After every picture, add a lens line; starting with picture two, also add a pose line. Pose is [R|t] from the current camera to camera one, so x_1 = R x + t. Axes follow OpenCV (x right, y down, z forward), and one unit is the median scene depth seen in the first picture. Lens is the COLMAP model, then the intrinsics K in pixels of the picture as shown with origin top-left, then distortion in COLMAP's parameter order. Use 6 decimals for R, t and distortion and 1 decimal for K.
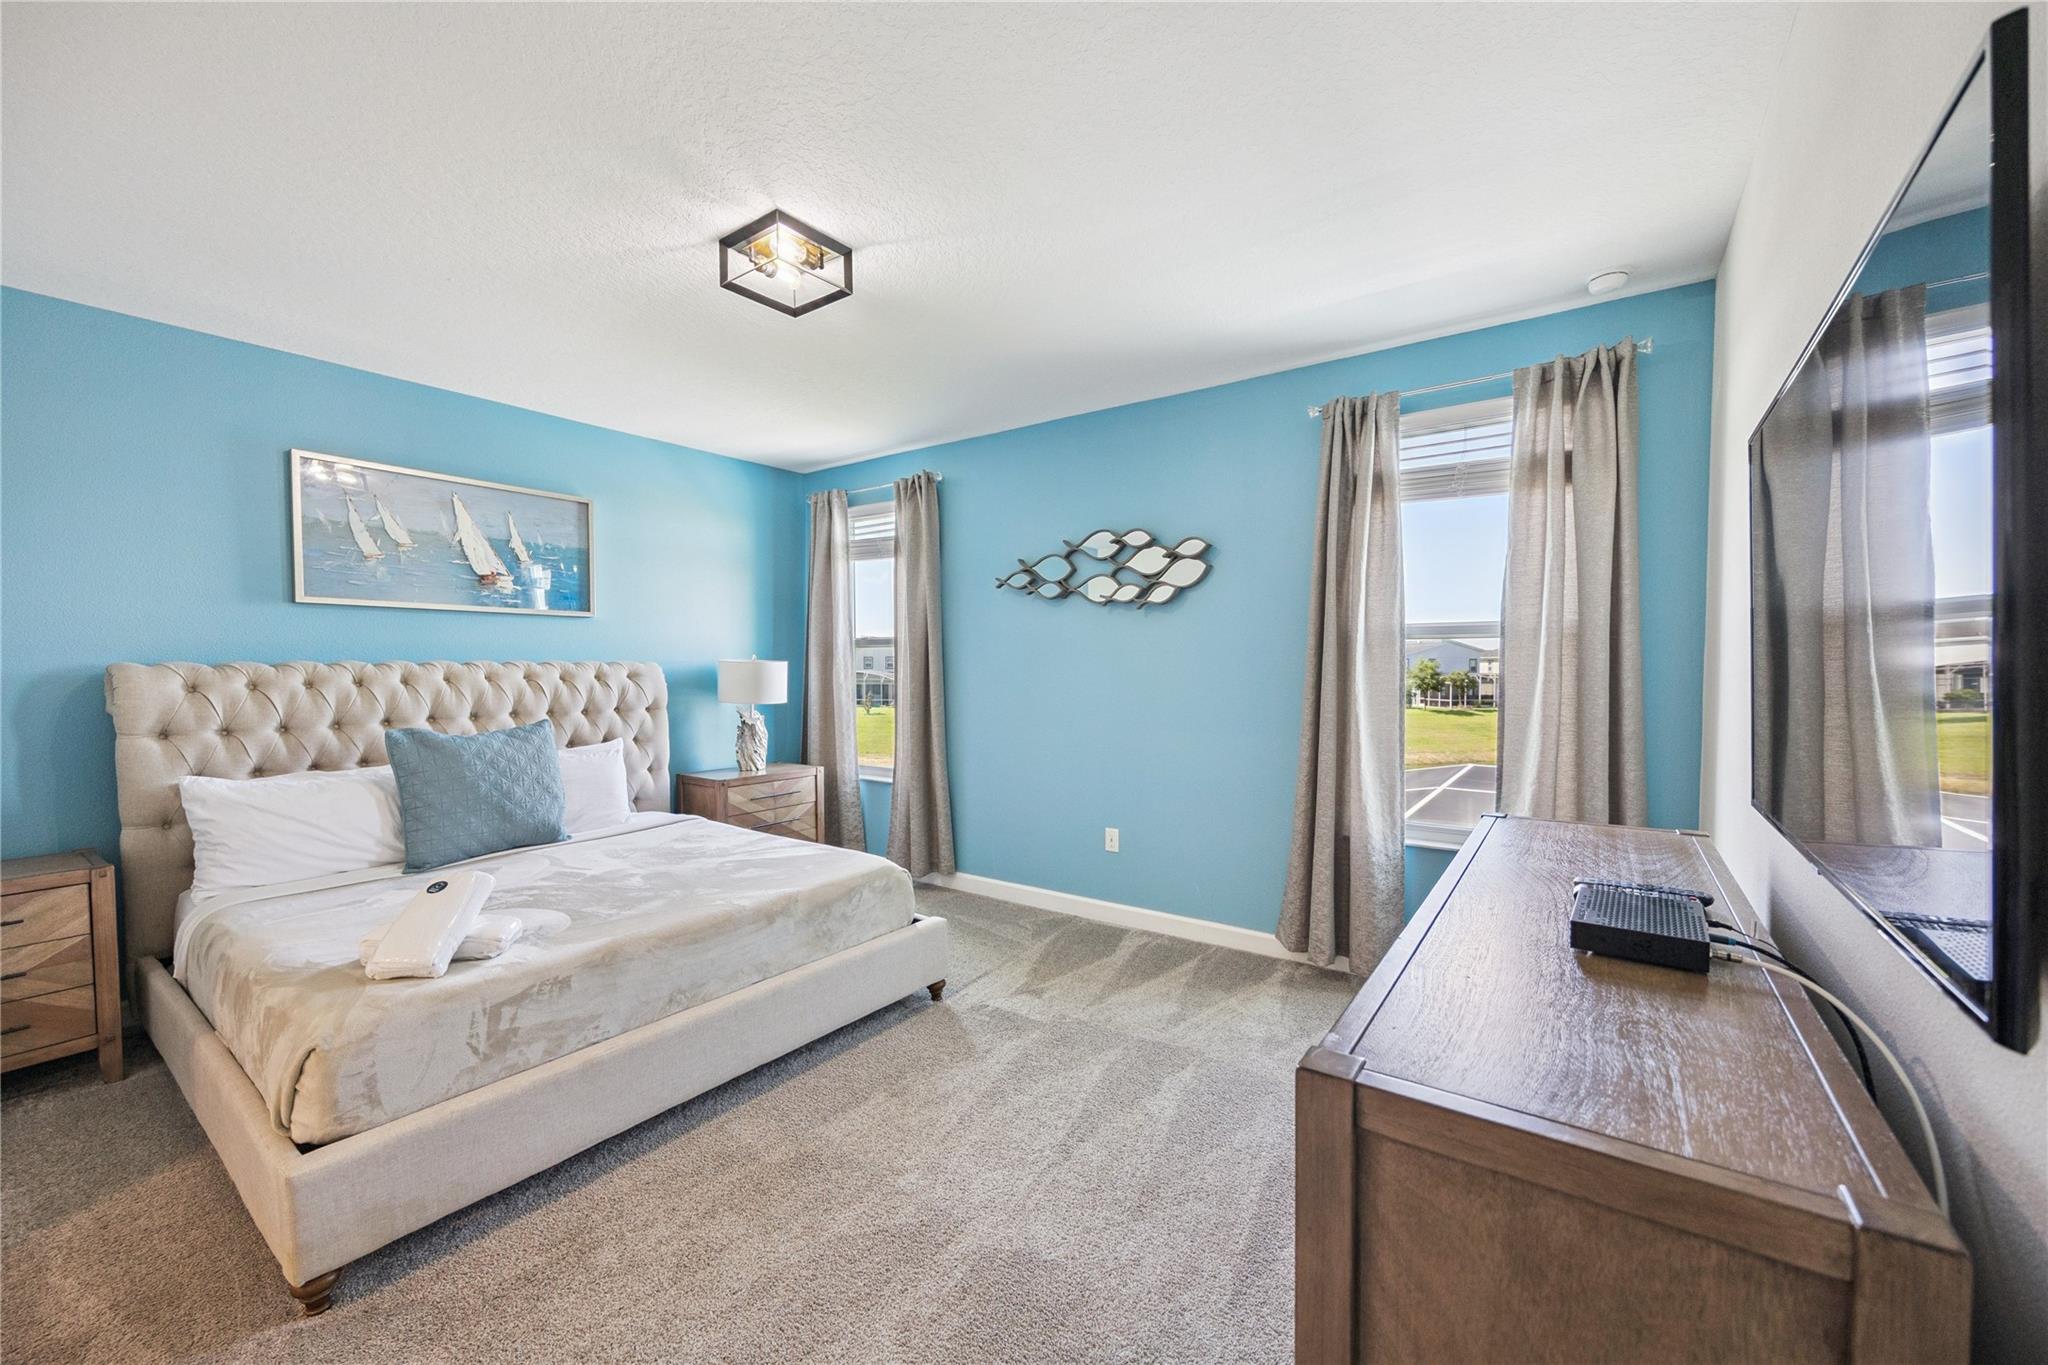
lens RADIAL K [[800.1, 0, 1021.5], [0, 800.1, 683.1], [0, 0, 1]] dist [0.003797, 0.000033]
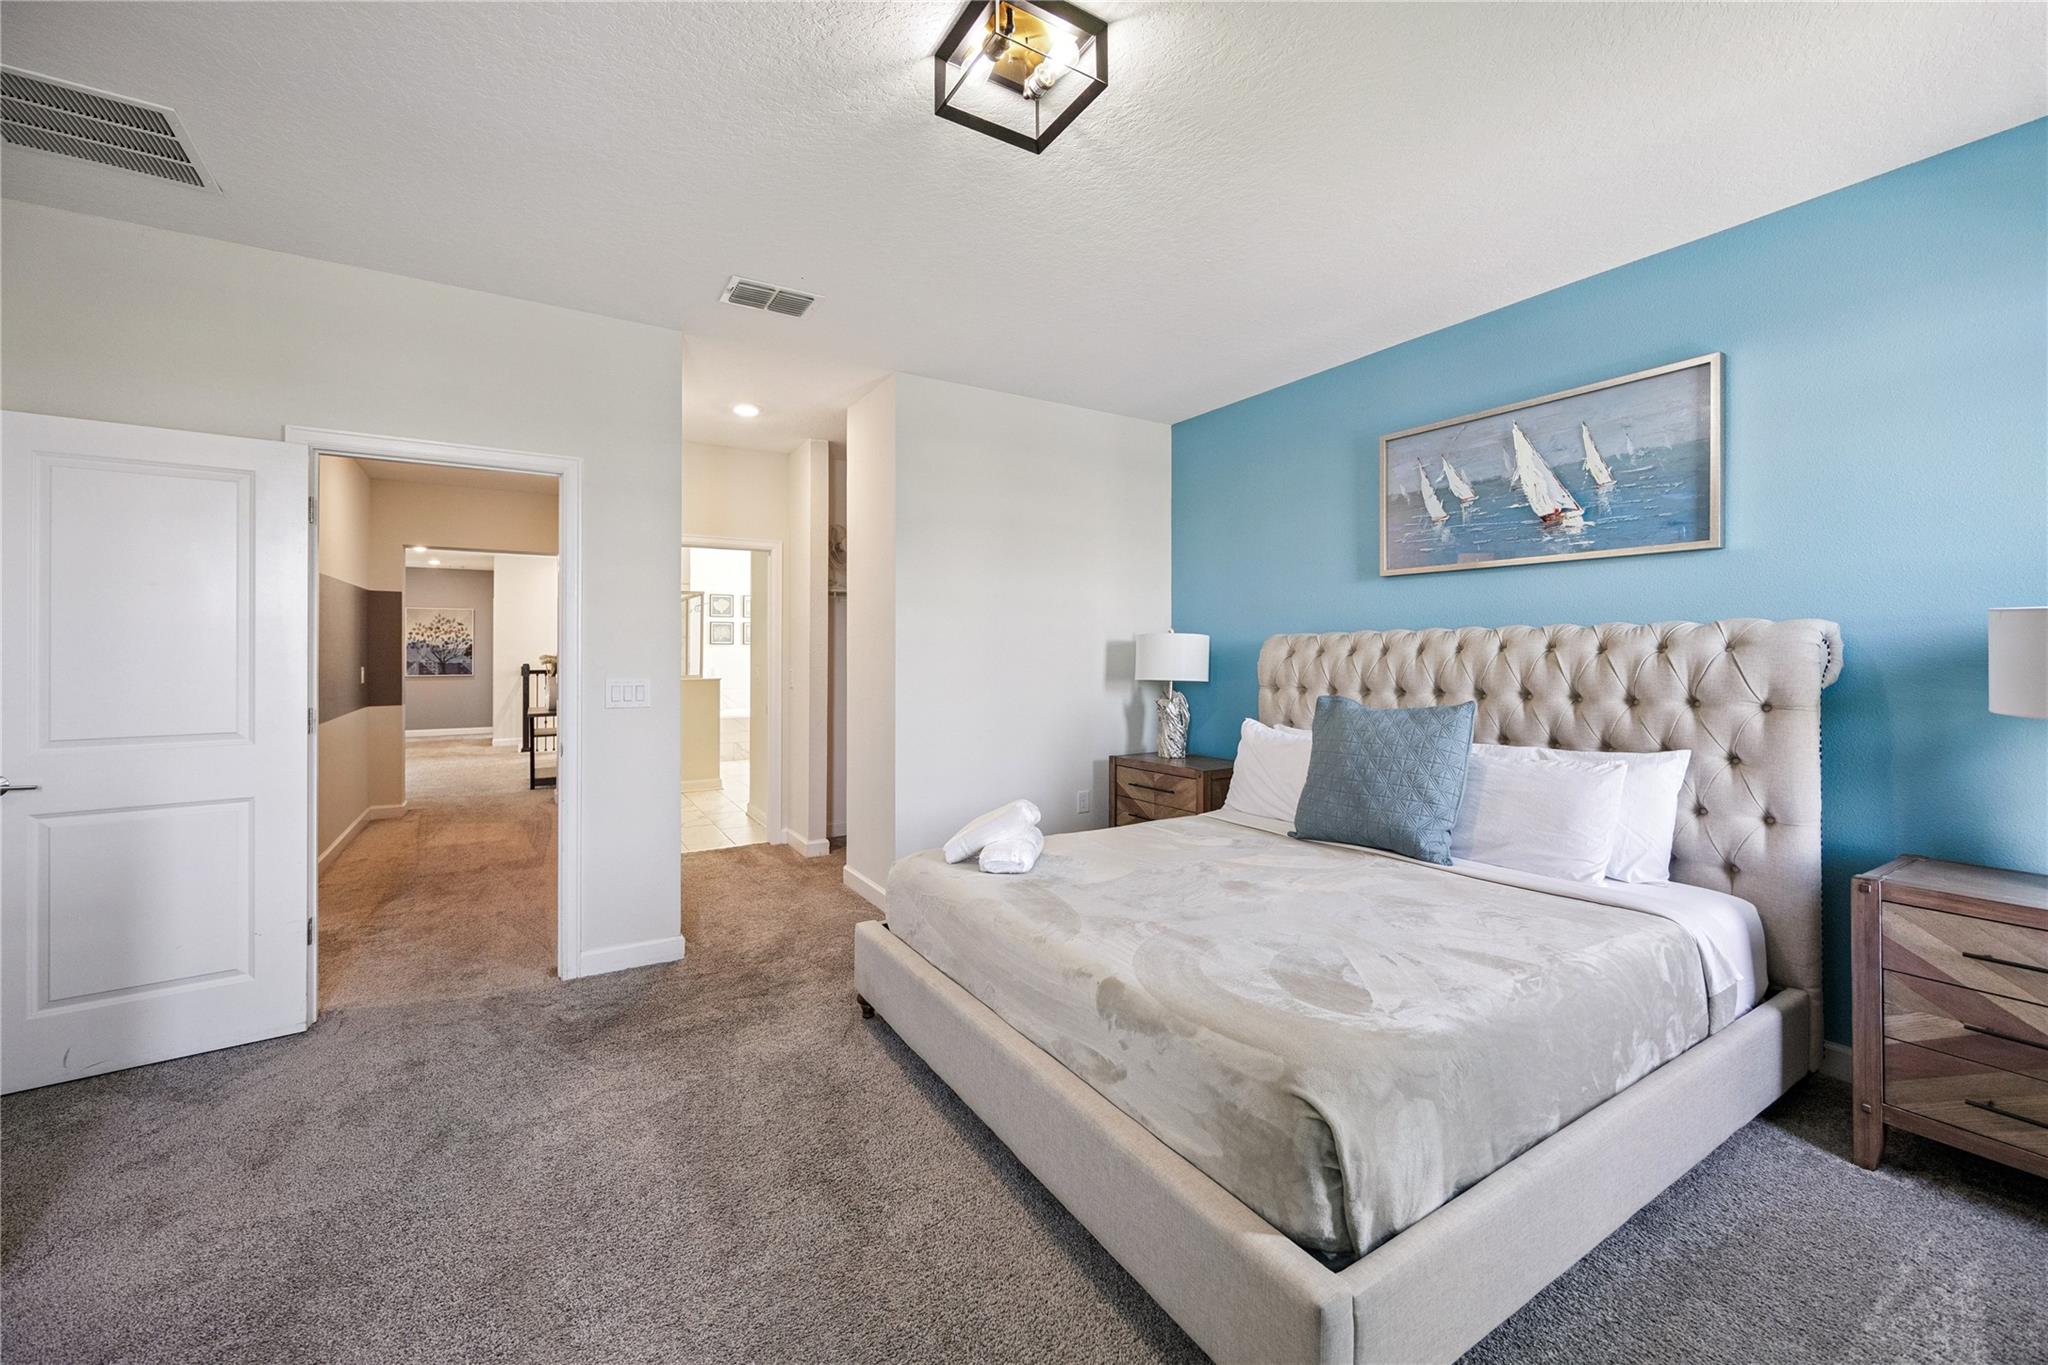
lens RADIAL K [[800.1, 0, 1022.1], [0, 800.1, 644.6], [0, 0, 1]] dist [0.003797, 0.000033]
pose [[-0.370534, -0.007103, -0.928792, 0.236446], [-0.019381, 0.999812, 0.000086, 0.000467], [0.928617, 0.018032, -0.370602, 0.805884]]
